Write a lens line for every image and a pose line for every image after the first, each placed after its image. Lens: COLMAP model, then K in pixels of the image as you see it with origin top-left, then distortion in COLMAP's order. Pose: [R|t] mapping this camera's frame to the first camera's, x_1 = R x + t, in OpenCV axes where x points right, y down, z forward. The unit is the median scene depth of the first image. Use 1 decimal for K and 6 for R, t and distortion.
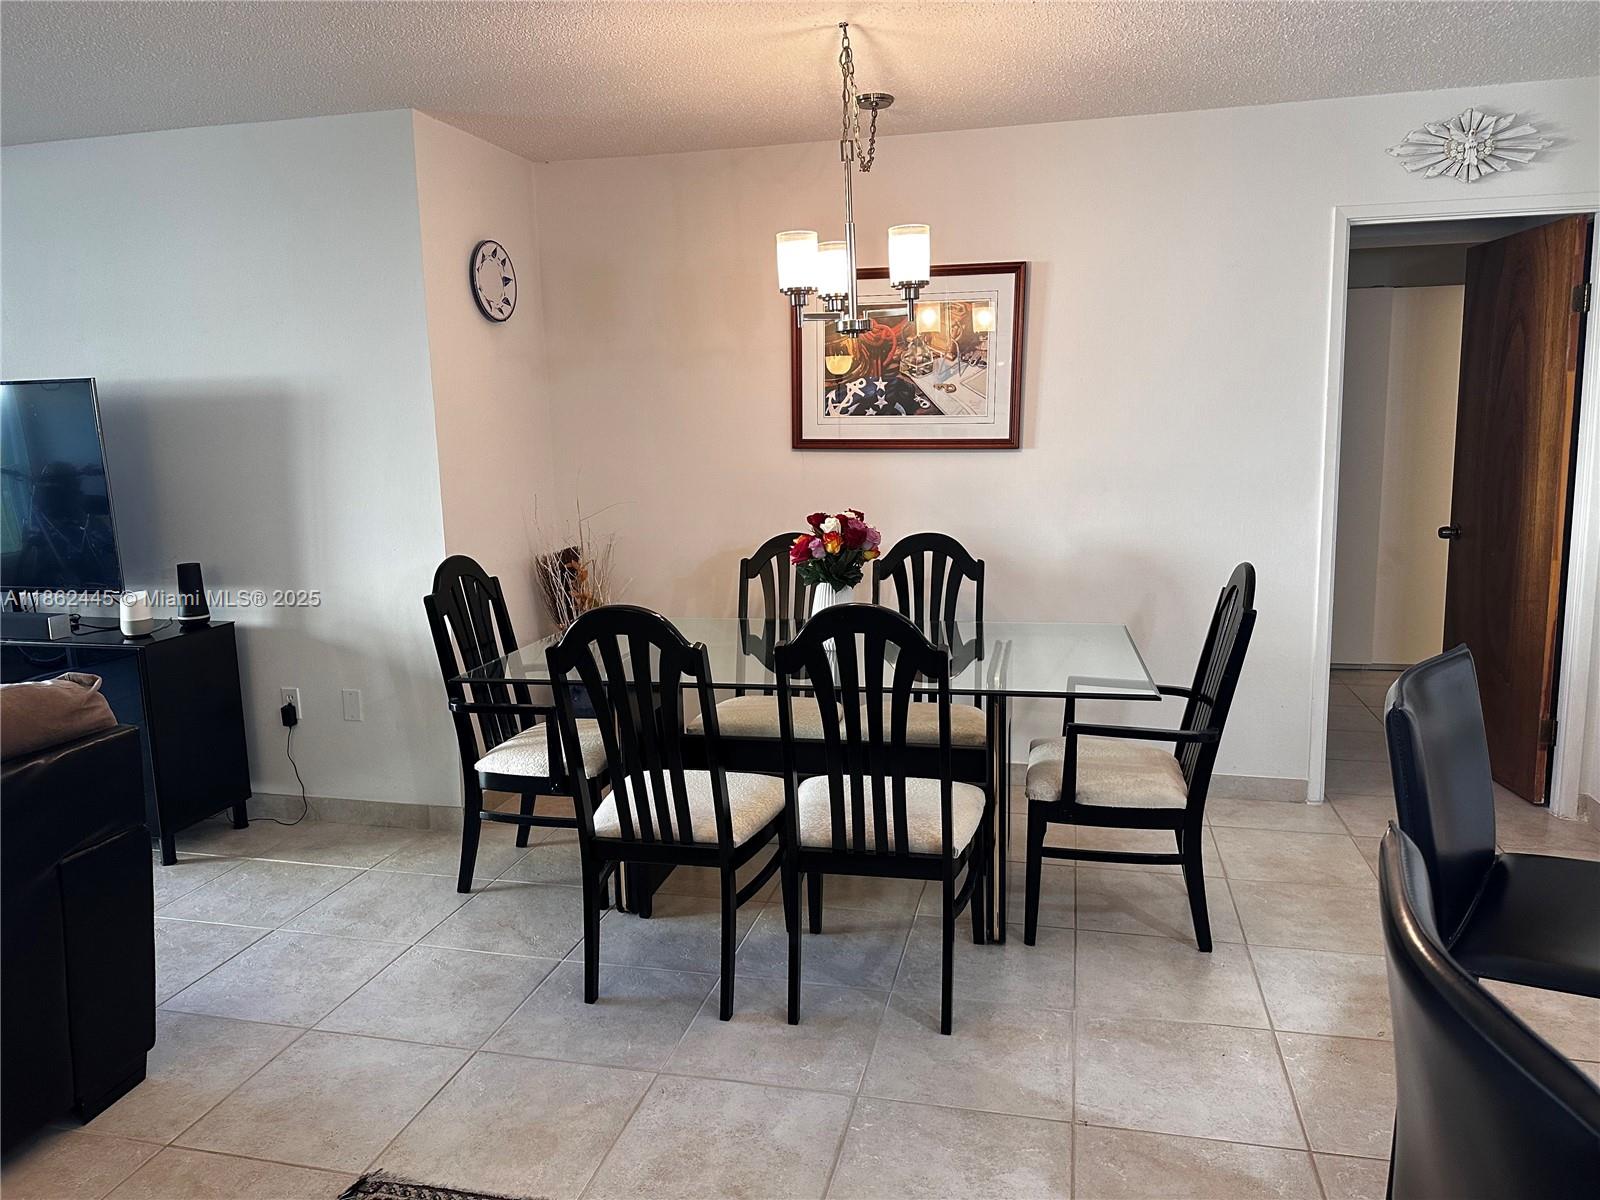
lens RADIAL K [[1132.8, 0, 807.1], [0, 1132.8, 597.4], [0, 0, 1]] dist [0.019751, -0.019950]
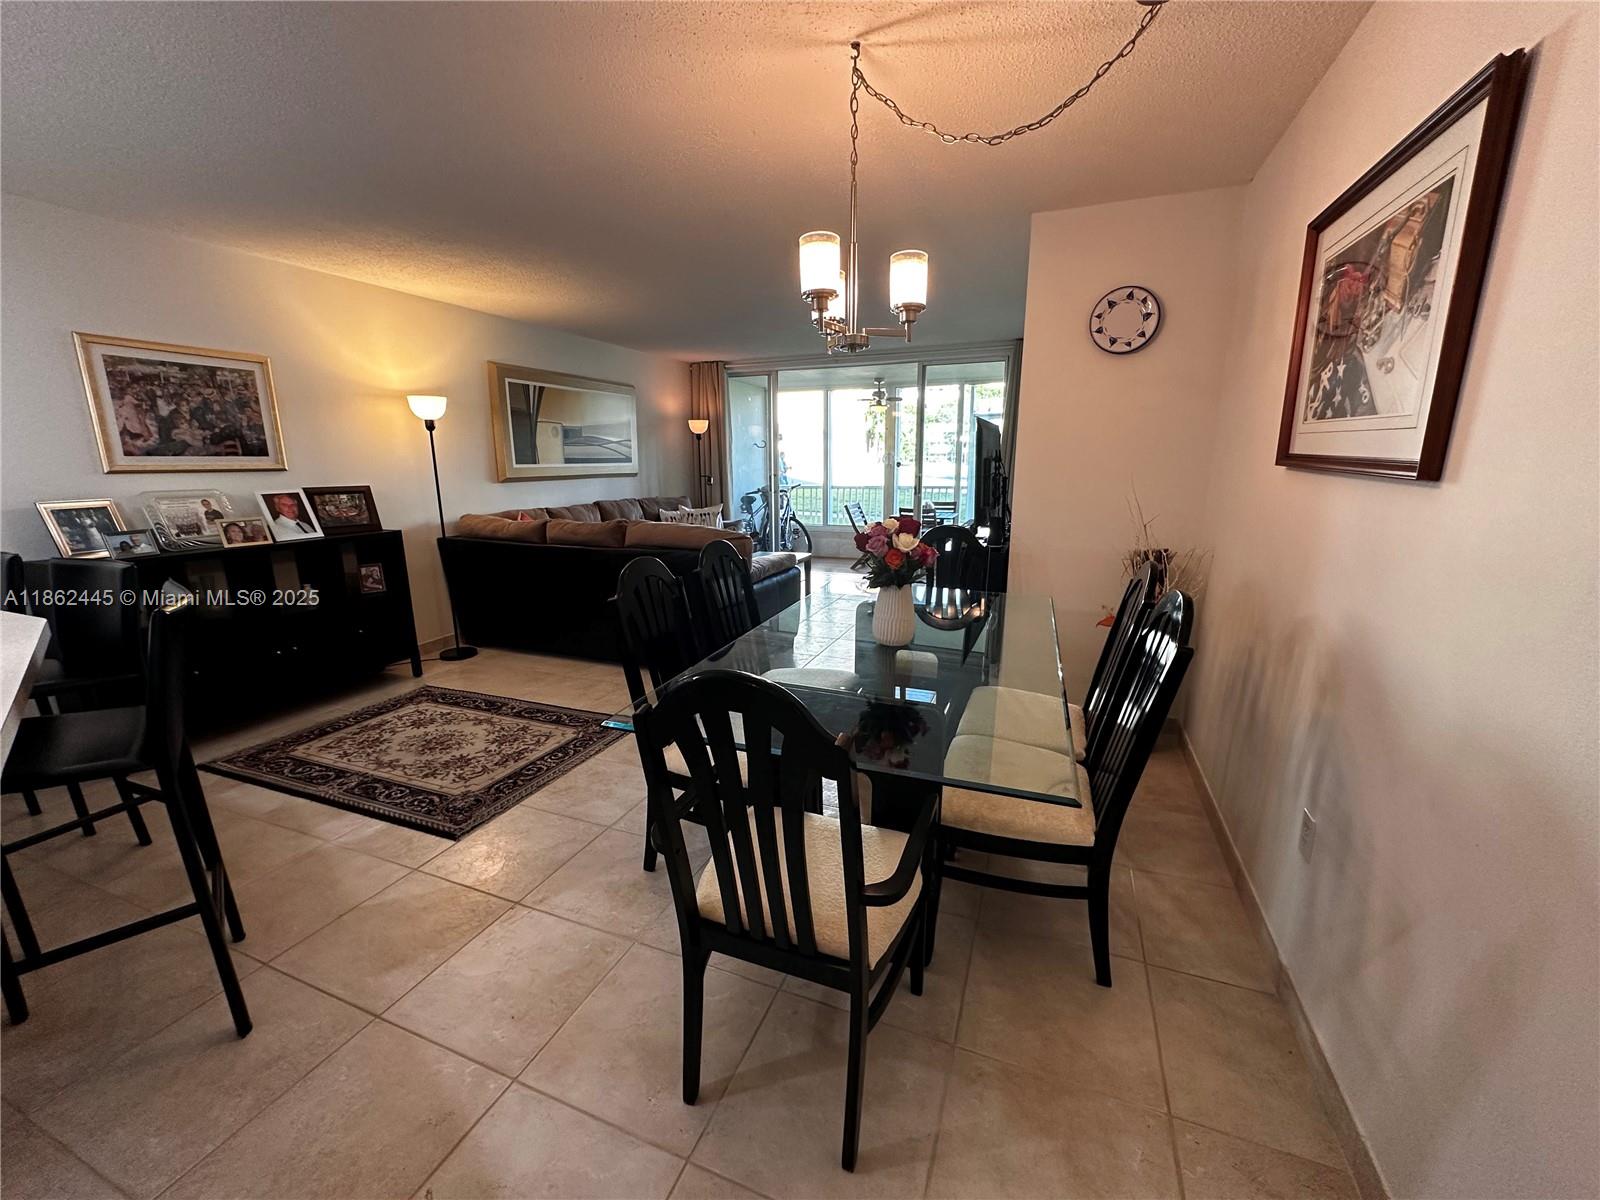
lens RADIAL K [[642.7, 0, 807.5], [0, 642.7, 595.0], [0, 0, 1]] dist [0.000295, 0.000216]
pose [[-0.147604, 0.225920, -0.962898, 0.513965], [-0.133495, 0.960103, 0.245728, -0.117400], [0.979996, 0.164813, -0.111555, 0.788103]]
